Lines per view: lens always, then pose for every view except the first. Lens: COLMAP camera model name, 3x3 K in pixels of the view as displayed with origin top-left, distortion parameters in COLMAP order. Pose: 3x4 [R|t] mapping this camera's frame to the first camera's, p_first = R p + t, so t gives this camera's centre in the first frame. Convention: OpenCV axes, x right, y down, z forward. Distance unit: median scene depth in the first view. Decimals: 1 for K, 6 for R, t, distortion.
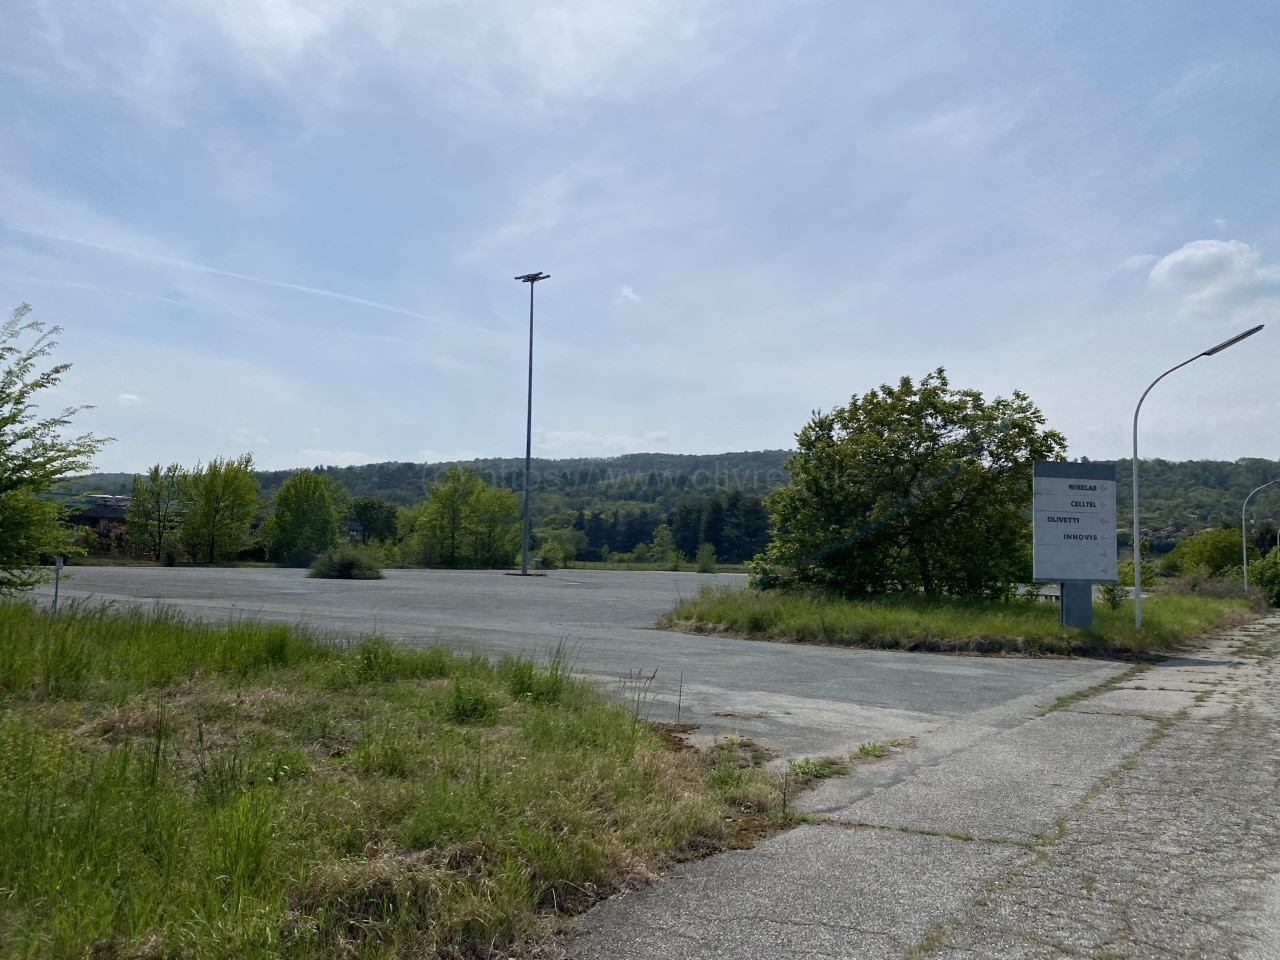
lens RADIAL K [[993.7, 0, 653.8], [0, 993.7, 487.3], [0, 0, 1]] dist [0.024333, -0.001476]
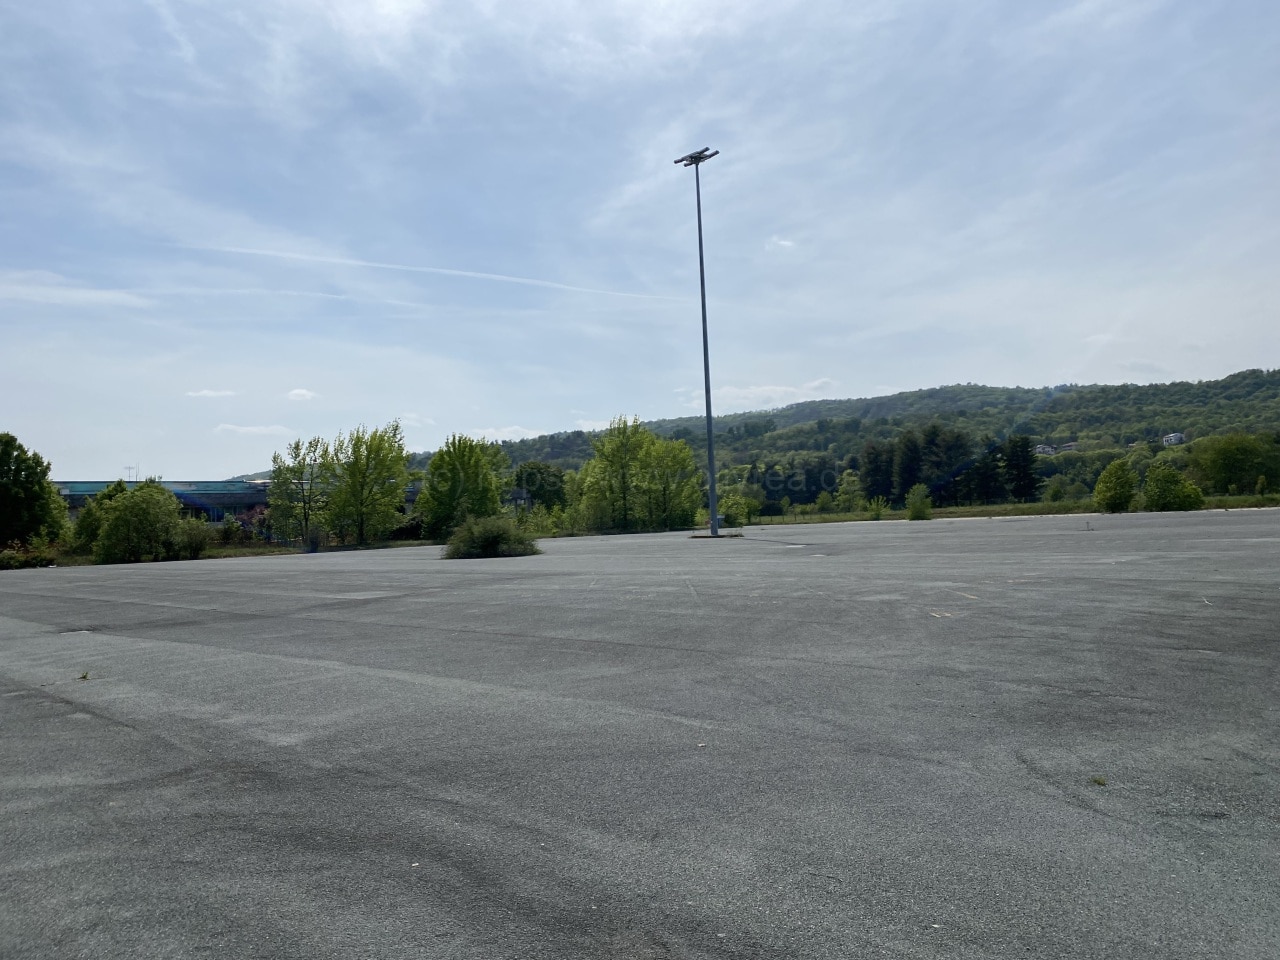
lens RADIAL K [[955.1, 0, 647.6], [0, 955.1, 428.9], [0, 0, 1]] dist [0.085402, -0.000979]
pose [[0.982160, -0.081760, -0.169340, -0.027505], [0.078648, 0.996589, -0.025017, 0.010279], [0.170808, 0.011252, 0.985240, 0.140028]]
